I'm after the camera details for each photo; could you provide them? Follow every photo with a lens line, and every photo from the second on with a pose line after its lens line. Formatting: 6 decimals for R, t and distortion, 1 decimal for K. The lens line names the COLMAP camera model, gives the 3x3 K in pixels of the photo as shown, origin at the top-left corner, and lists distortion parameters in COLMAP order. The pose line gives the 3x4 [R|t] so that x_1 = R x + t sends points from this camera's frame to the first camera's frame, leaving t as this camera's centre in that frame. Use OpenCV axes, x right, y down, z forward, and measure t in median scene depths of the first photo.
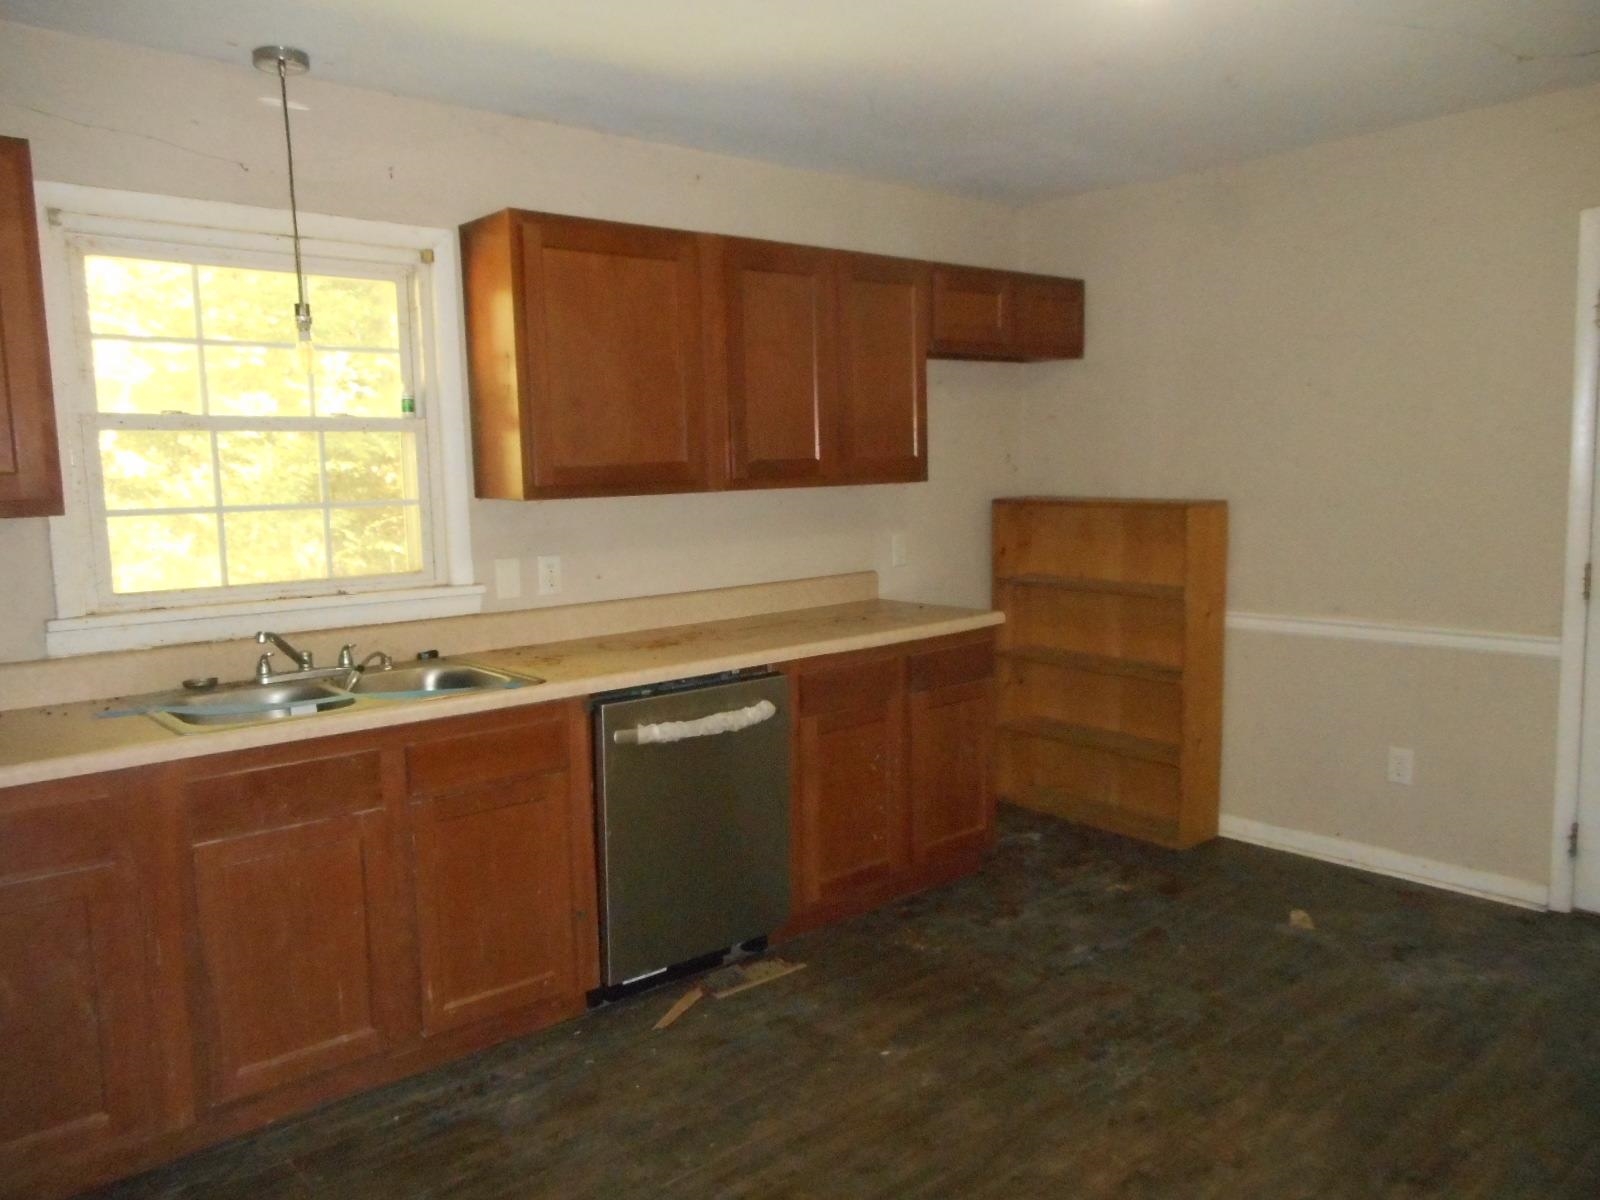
lens RADIAL K [[1223.9, 0, 801.0], [0, 1223.9, 616.6], [0, 0, 1]] dist [-0.009610, -0.004996]
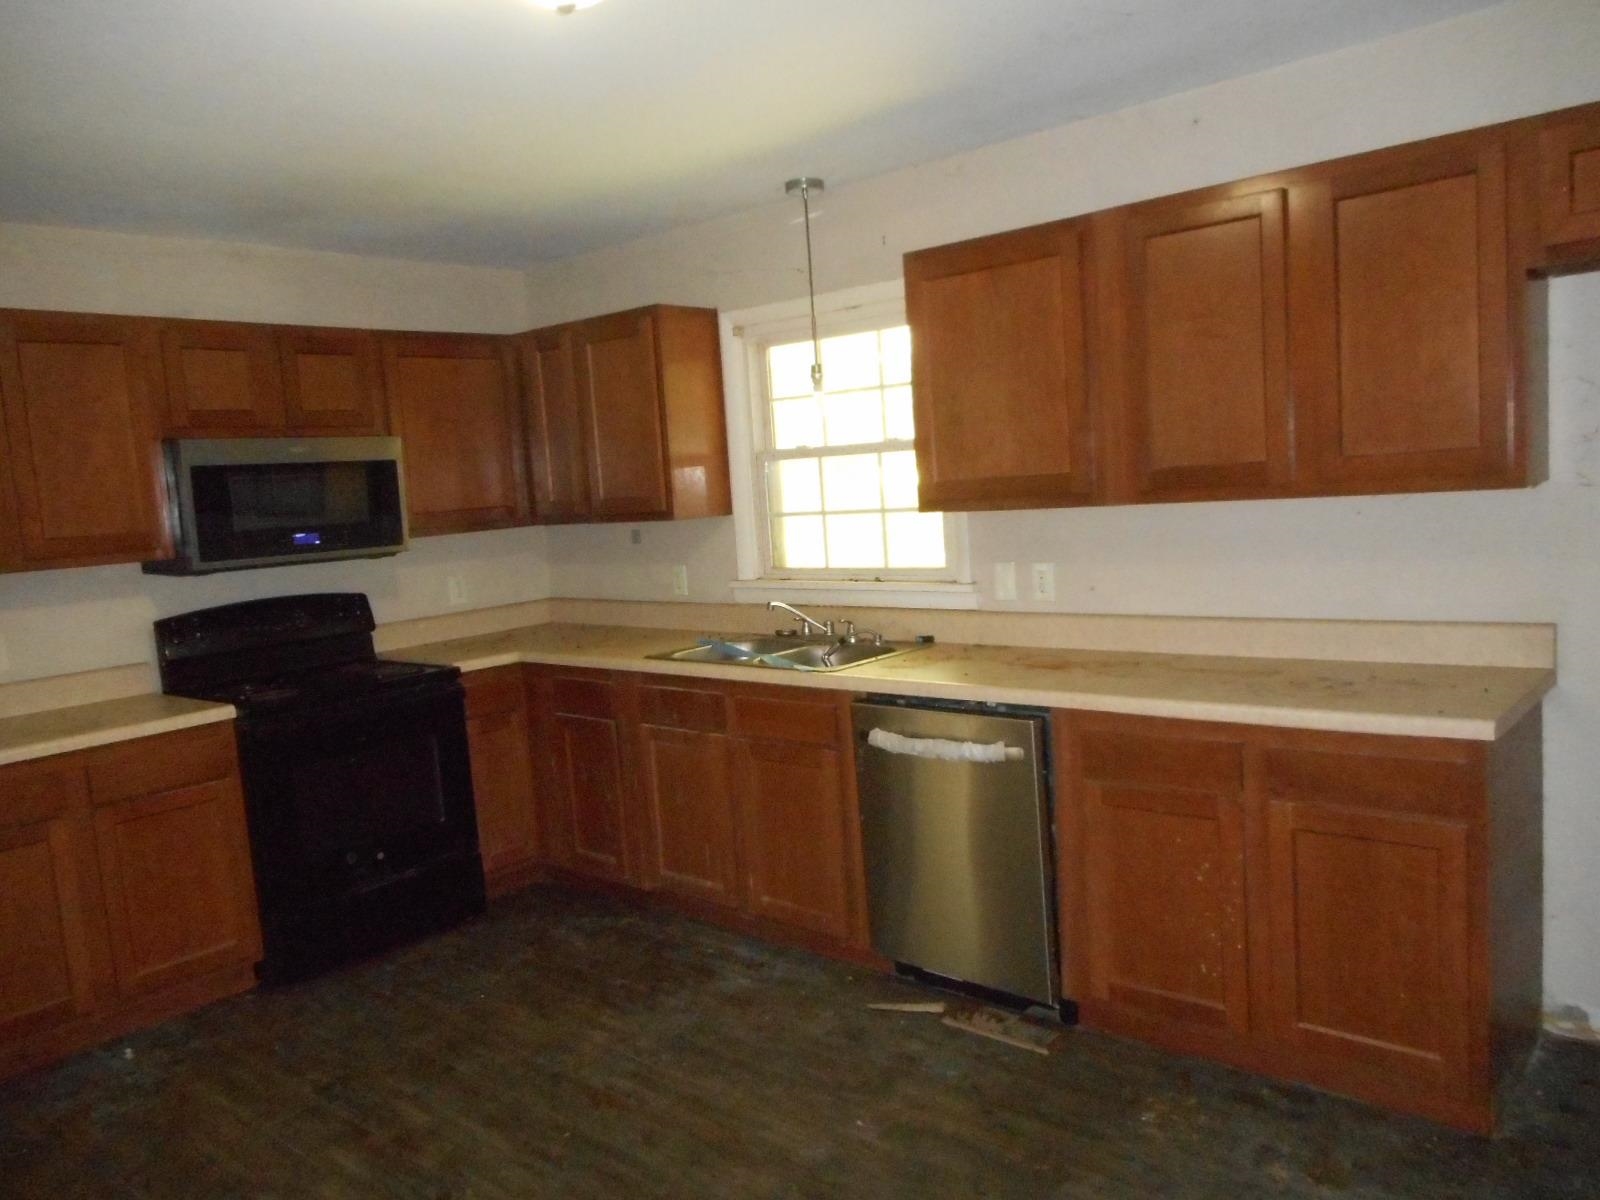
lens RADIAL K [[1225.0, 0, 800.0], [0, 1225.0, 600.0], [0, 0, 1]] dist [-0.007914, -0.002249]
pose [[0.124371, 0.114230, -0.985638, 0.899644], [-0.061121, 0.992347, 0.107295, -0.134355], [0.990351, 0.046899, 0.130401, 0.772344]]
